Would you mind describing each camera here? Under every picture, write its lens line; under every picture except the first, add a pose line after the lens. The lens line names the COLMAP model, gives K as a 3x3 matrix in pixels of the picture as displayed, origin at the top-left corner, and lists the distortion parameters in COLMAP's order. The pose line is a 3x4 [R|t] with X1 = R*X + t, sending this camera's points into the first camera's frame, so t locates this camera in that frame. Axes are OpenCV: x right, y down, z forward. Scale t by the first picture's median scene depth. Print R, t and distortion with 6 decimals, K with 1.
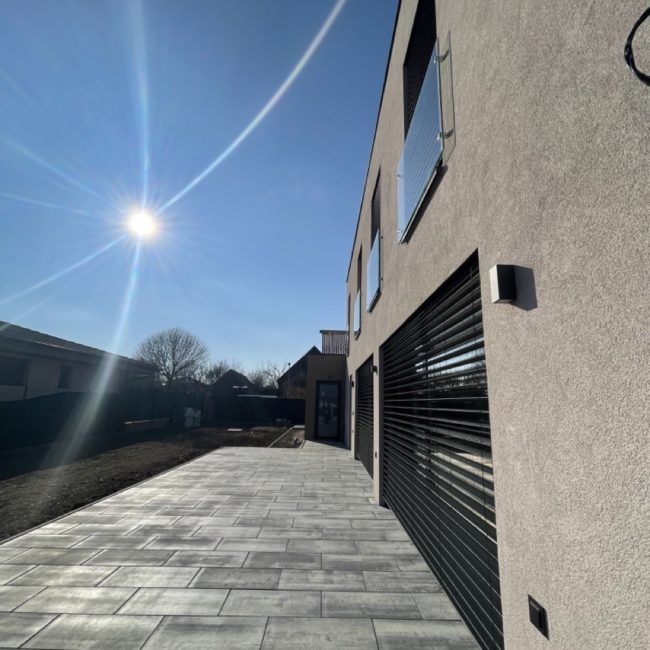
lens RADIAL K [[359.8, 0, 324.4], [0, 359.8, 318.6], [0, 0, 1]] dist [-0.015376, 0.002322]
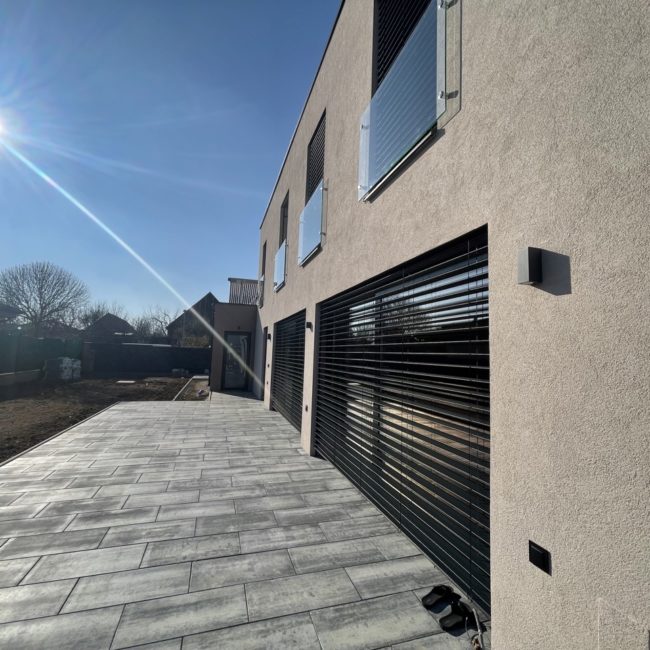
lens RADIAL K [[359.8, 0, 324.4], [0, 359.8, 318.6], [0, 0, 1]] dist [-0.015376, 0.002322]
pose [[0.953333, 0.033206, 0.300090, -0.168362], [-0.075764, 0.988441, 0.131317, -0.016852], [-0.292260, -0.147925, 0.944829, 0.076279]]
